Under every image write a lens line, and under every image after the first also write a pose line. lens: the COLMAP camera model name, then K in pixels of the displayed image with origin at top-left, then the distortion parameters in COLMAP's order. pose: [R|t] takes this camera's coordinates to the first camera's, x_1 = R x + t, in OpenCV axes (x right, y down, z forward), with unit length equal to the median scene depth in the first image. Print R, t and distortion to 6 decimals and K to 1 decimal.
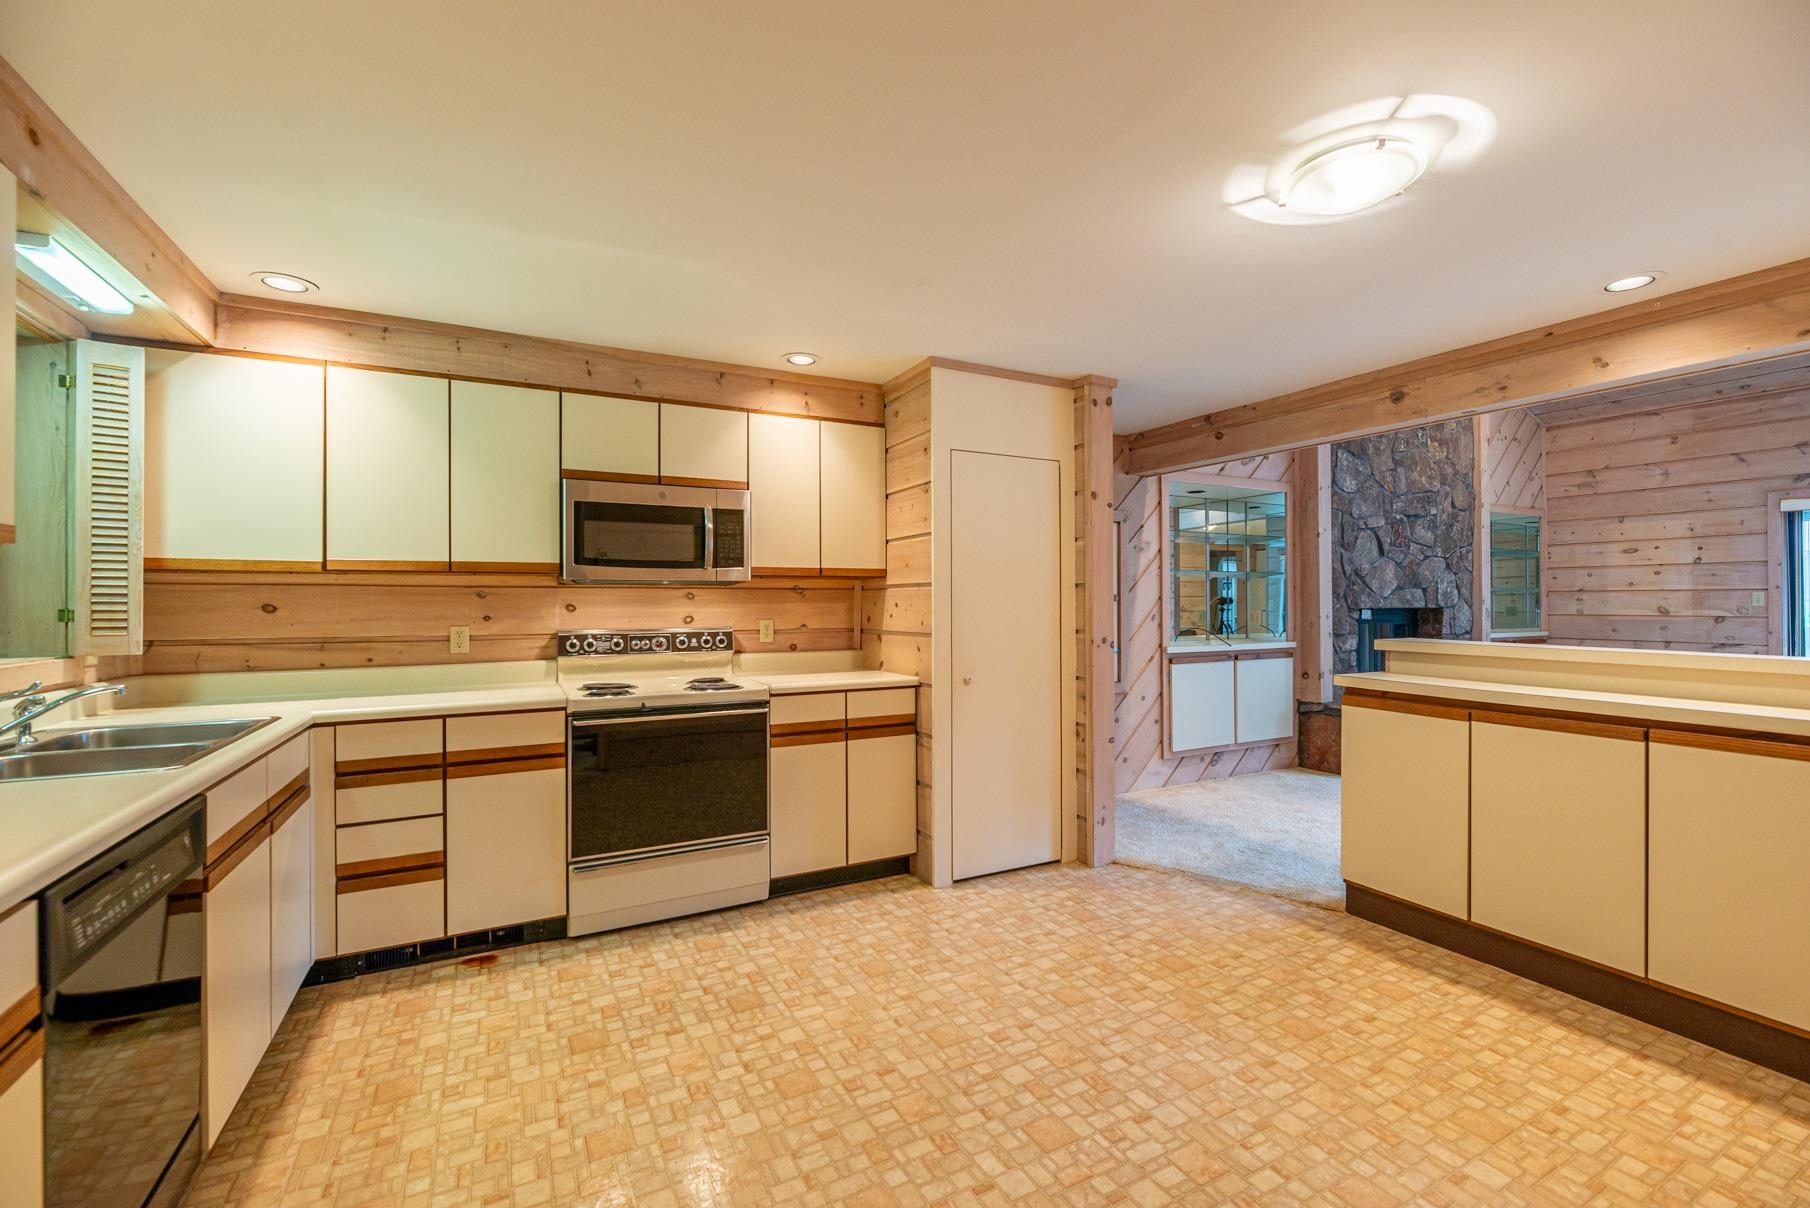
lens RADIAL K [[776.0, 0, 908.0], [0, 776.0, 600.3], [0, 0, 1]] dist [-0.003527, 0.000103]
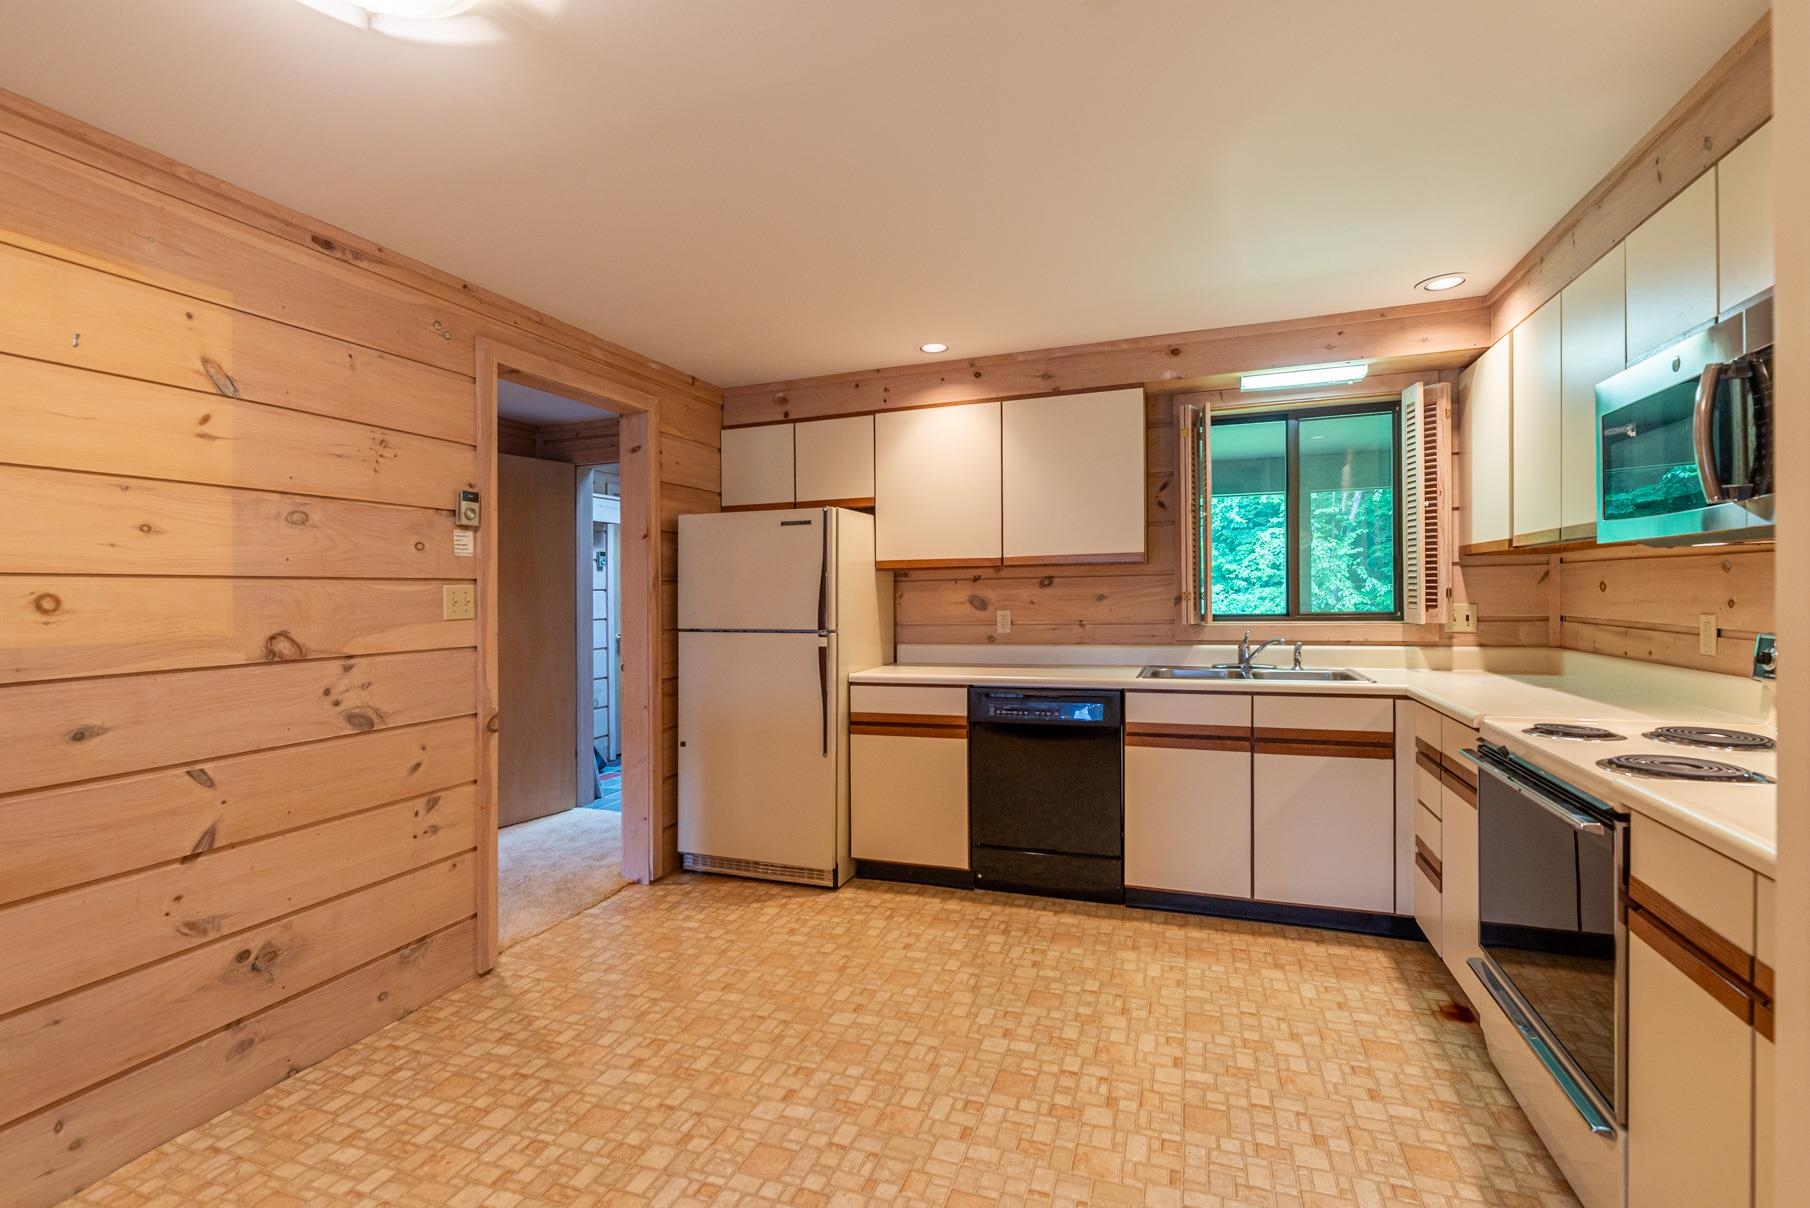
lens RADIAL K [[806.7, 0, 853.7], [0, 806.7, 583.8], [0, 0, 1]] dist [-0.006874, 0.000437]
pose [[-0.774075, 0.008683, -0.633034, 0.404981], [0.019719, 0.999751, -0.010400, -0.000160], [0.632787, -0.020533, -0.774054, 1.041172]]
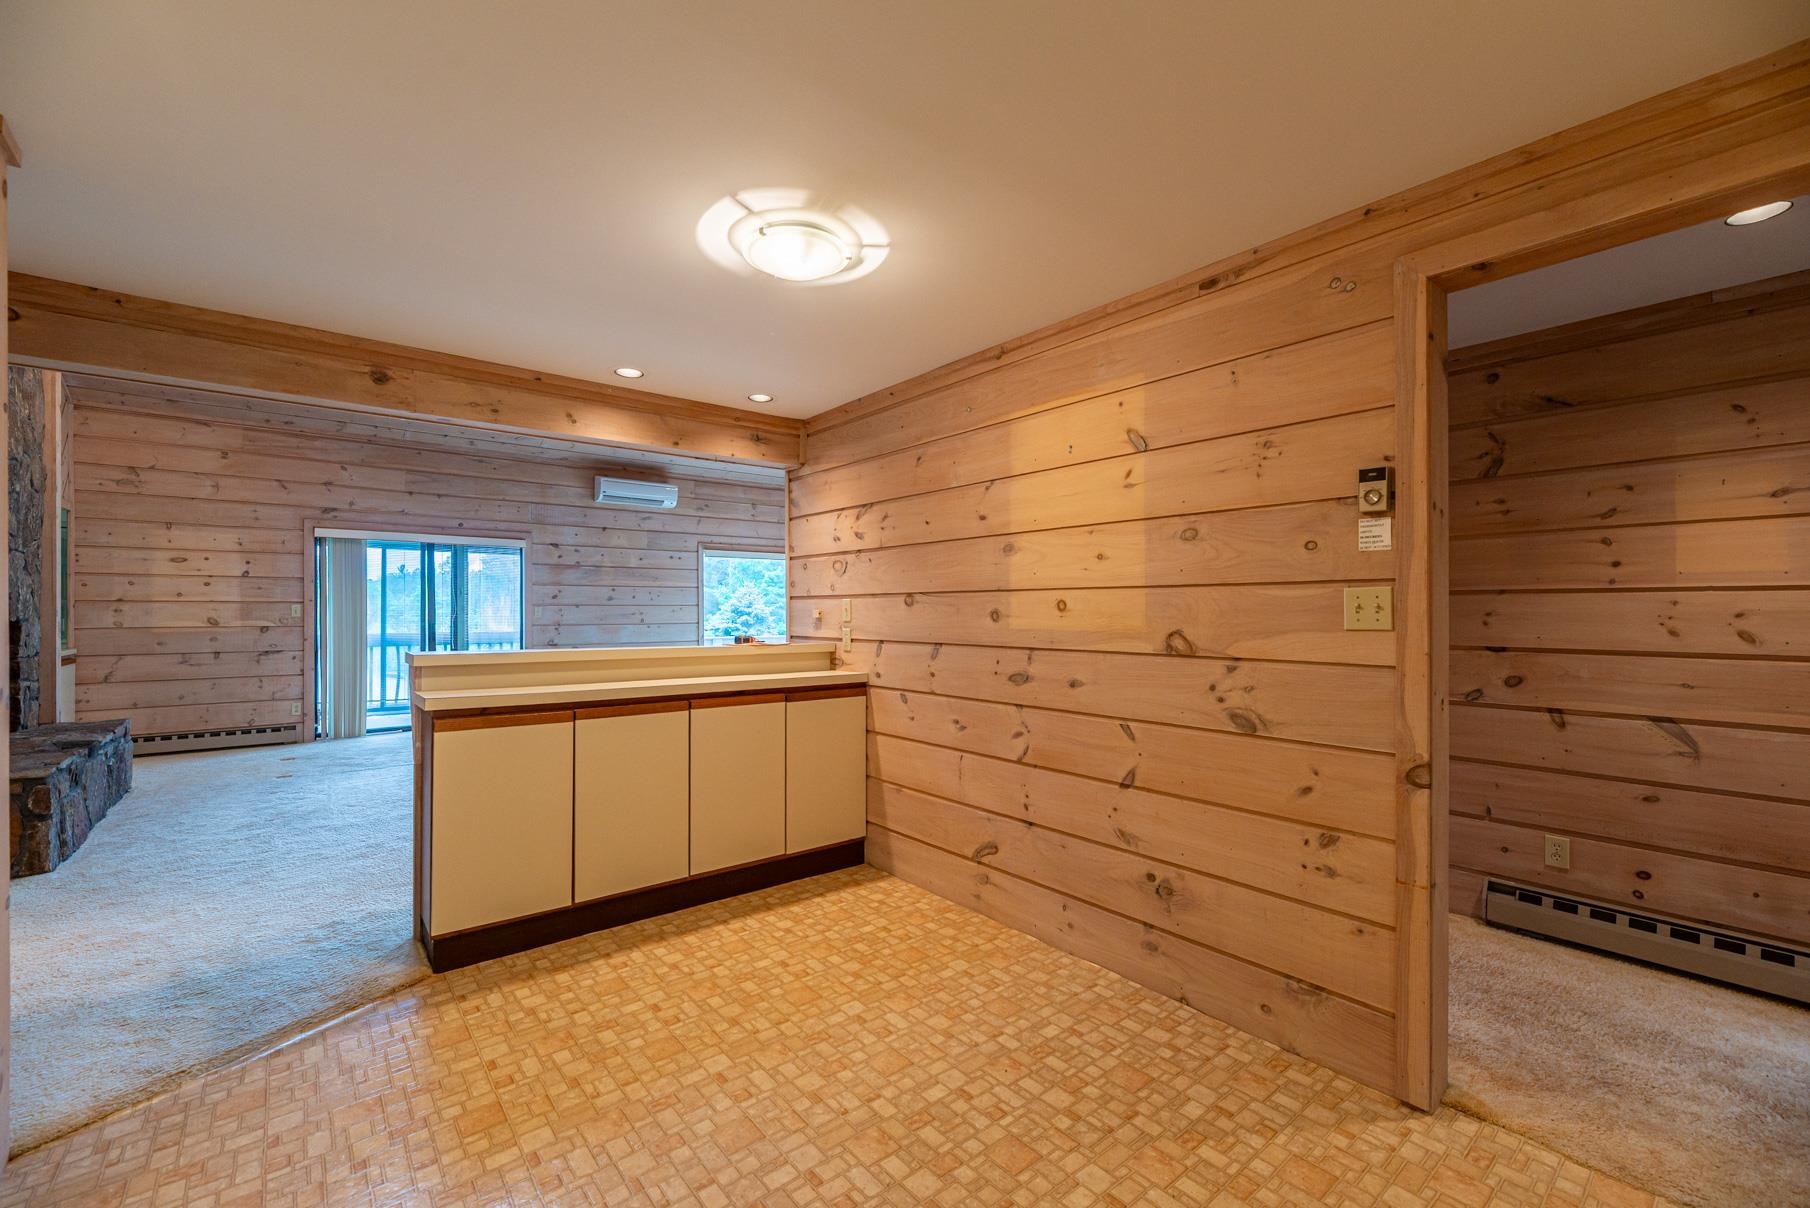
lens RADIAL K [[750.5, 0, 922.1], [0, 750.5, 593.1], [0, 0, 1]] dist [-0.000711, -0.000333]
pose [[-0.212147, 0.025961, 0.976893, -0.350182], [0.001054, 0.999653, -0.026337, 0.005272], [-0.977237, -0.004558, -0.212101, 0.624971]]
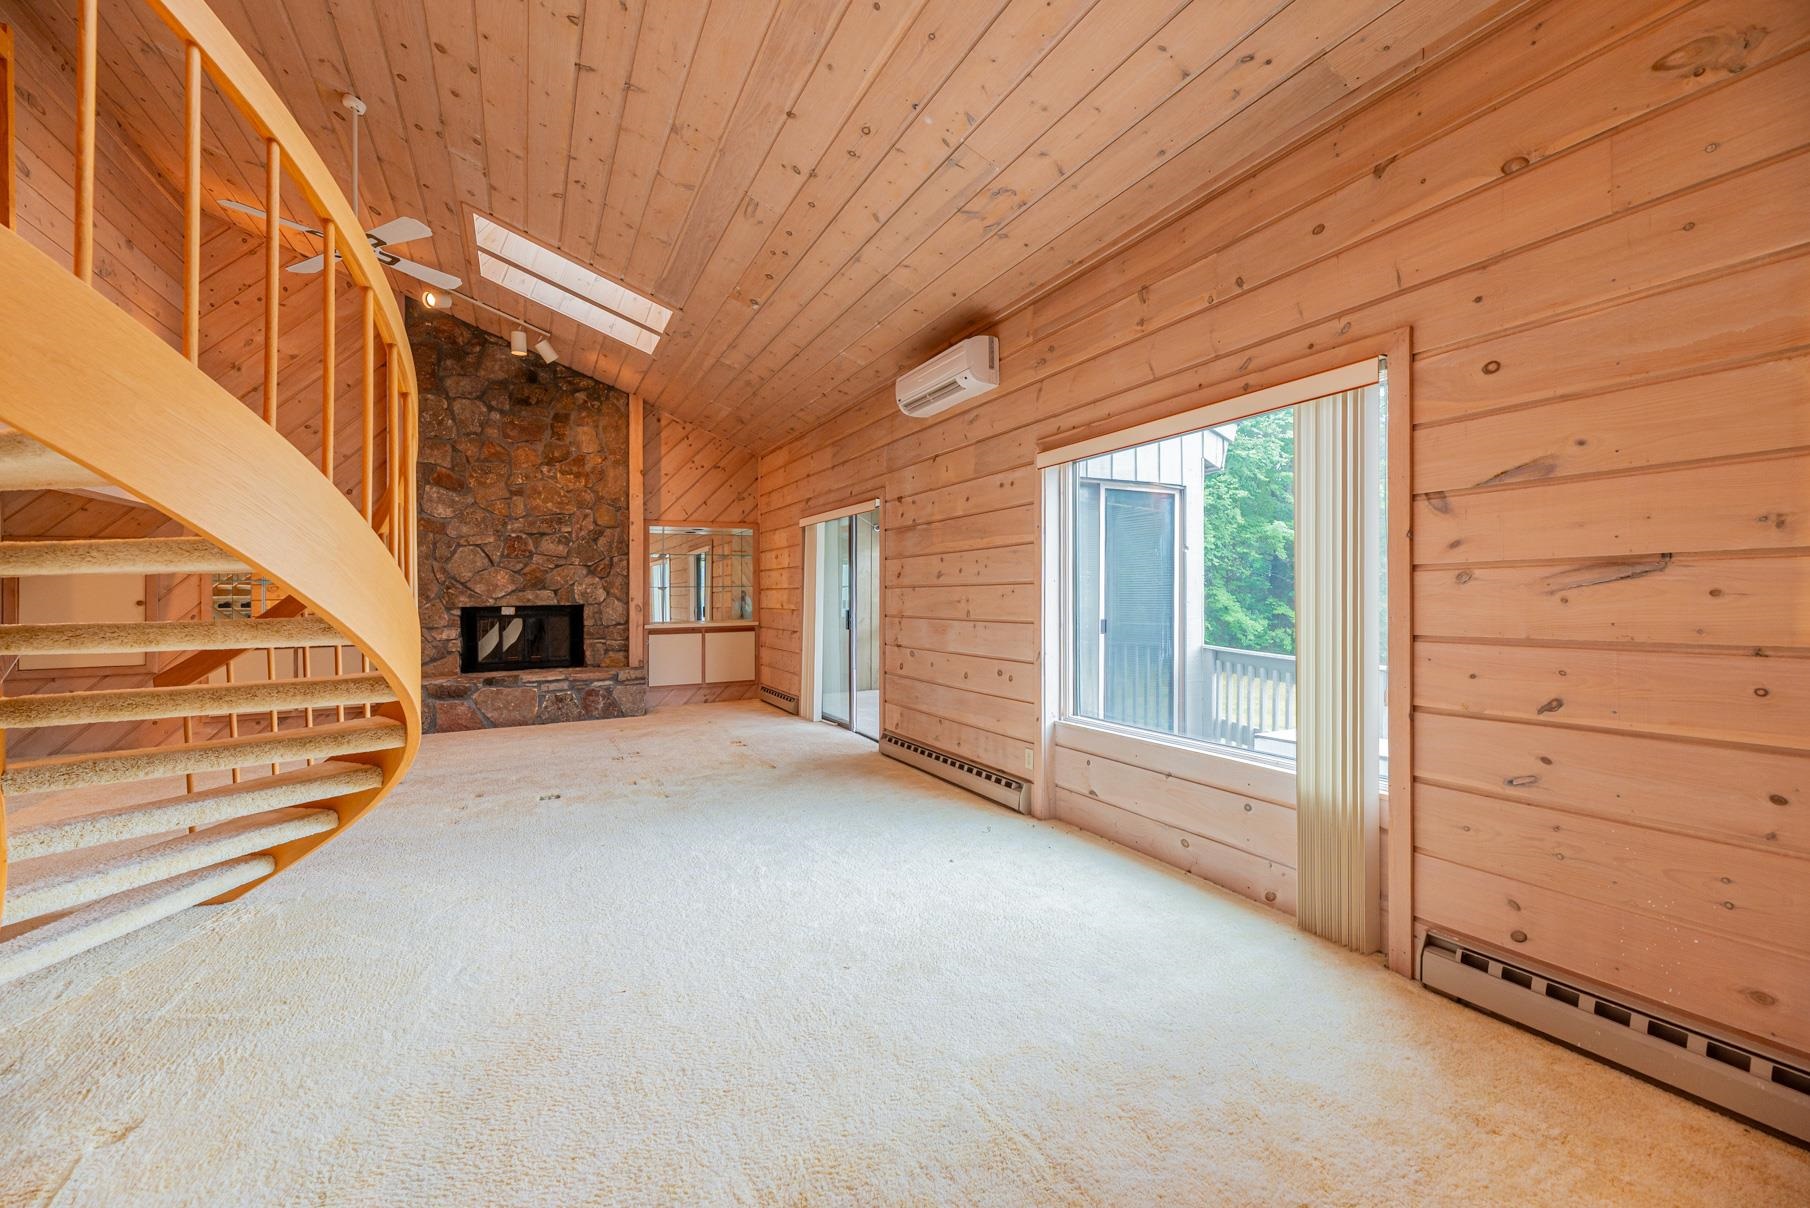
lens RADIAL K [[749.1, 0, 911.1], [0, 749.1, 577.6], [0, 0, 1]] dist [-0.000374, -0.000098]
pose [[0.999715, -0.011872, -0.020707, 2.491638], [0.011494, 0.999766, -0.018299, -0.013013], [0.020919, 0.018056, 0.999618, -0.427811]]
